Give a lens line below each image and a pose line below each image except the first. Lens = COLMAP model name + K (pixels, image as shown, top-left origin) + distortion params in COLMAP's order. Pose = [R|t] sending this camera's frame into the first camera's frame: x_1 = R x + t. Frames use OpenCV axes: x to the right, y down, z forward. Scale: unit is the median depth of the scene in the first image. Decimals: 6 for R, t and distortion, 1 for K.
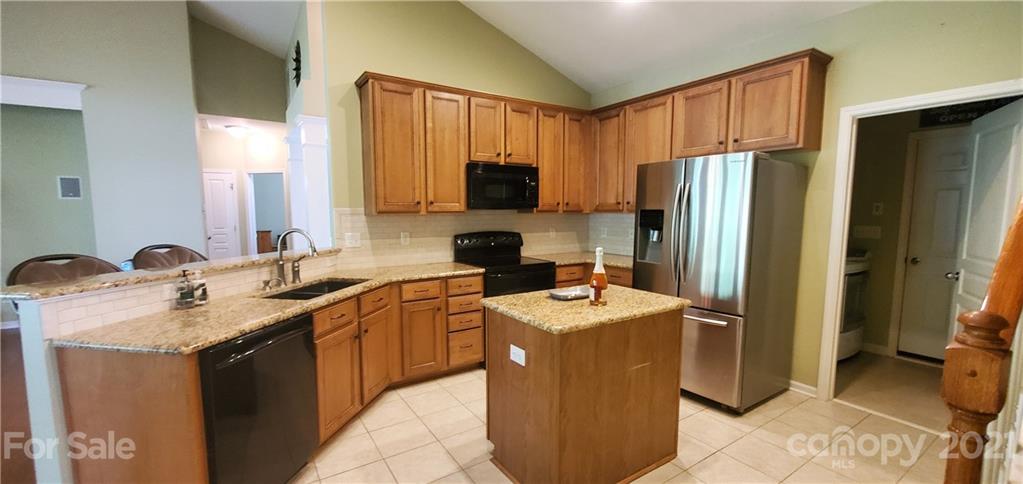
lens RADIAL K [[401.0, 0, 501.8], [0, 401.0, 251.1], [0, 0, 1]] dist [-0.002916, -0.000195]
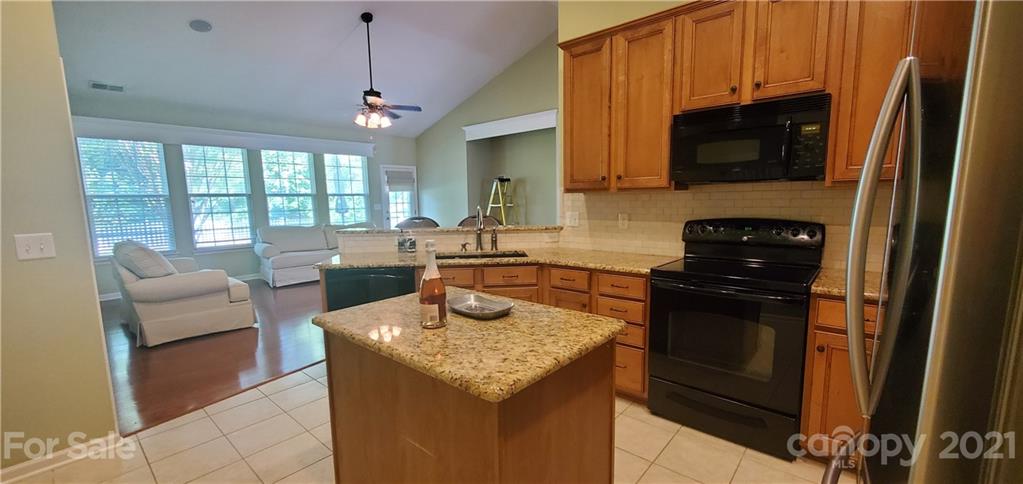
lens RADIAL K [[401.0, 0, 508.5], [0, 401.0, 248.3], [0, 0, 1]] dist [-0.002916, -0.000195]
pose [[0.292288, 0.114682, -0.949429, 0.524440], [-0.078799, 0.992296, 0.095601, -0.037696], [0.953078, 0.046871, 0.299073, 0.543285]]
